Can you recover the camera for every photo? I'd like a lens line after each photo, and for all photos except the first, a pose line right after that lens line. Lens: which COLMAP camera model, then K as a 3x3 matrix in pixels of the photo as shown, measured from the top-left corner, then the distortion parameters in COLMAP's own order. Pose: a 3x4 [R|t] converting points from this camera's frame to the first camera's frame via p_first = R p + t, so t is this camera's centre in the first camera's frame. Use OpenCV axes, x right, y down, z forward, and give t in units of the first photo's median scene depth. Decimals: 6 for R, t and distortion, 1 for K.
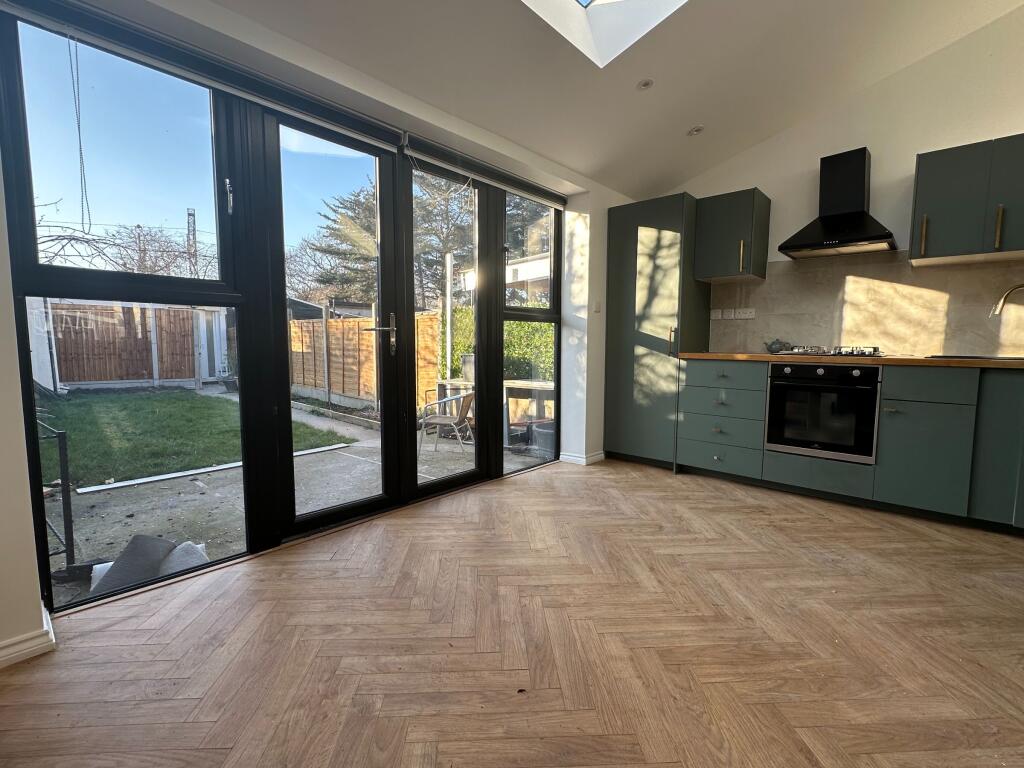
lens RADIAL K [[477.0, 0, 512.3], [0, 477.0, 387.0], [0, 0, 1]] dist [0.001508, 0.001311]
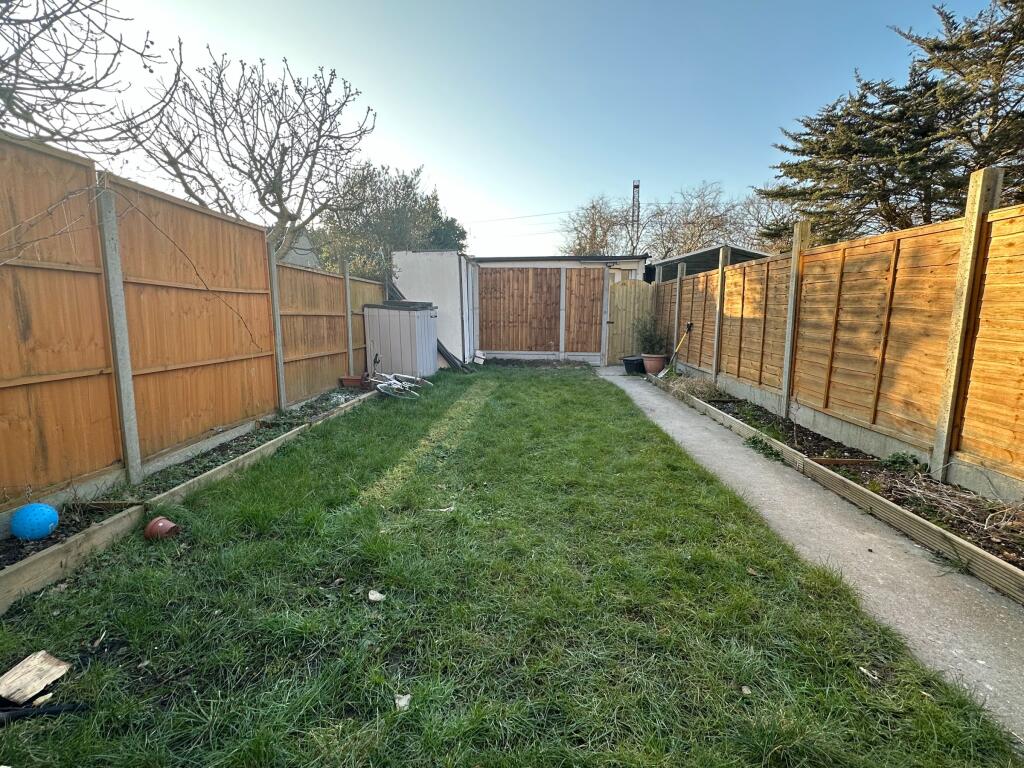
lens RADIAL K [[477.0, 0, 510.4], [0, 477.0, 384.1], [0, 0, 1]] dist [0.001508, 0.001311]
pose [[0.665043, 0.103102, -0.739654, -0.169880], [-0.066601, 0.994666, 0.078766, -0.020234], [0.743829, -0.003121, 0.668362, 0.363273]]
